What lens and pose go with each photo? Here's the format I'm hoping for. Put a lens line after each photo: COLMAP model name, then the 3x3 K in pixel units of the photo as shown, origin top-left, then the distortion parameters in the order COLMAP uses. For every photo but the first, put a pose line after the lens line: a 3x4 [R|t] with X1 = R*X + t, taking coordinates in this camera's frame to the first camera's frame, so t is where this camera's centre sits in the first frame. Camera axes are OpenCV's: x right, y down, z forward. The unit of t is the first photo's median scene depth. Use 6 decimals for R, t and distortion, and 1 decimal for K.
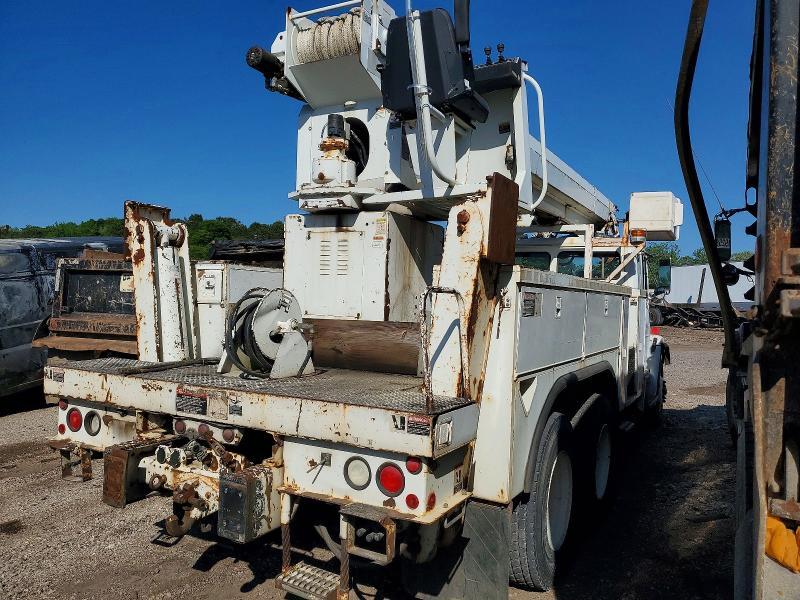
lens RADIAL K [[628.7, 0, 397.5], [0, 628.7, 302.7], [0, 0, 1]] dist [0.016723, -0.025093]
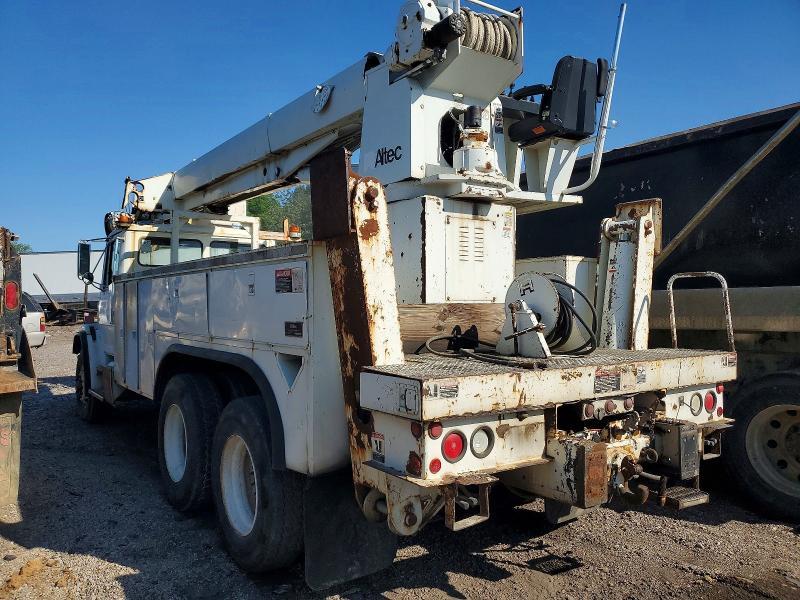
lens RADIAL K [[628.7, 0, 396.9], [0, 628.7, 298.2], [0, 0, 1]] dist [0.016723, -0.025093]
pose [[0.446500, -0.026746, 0.894384, -1.124365], [0.024680, 0.999541, 0.017569, -0.004288], [-0.894443, 0.014228, 0.446955, 0.675525]]
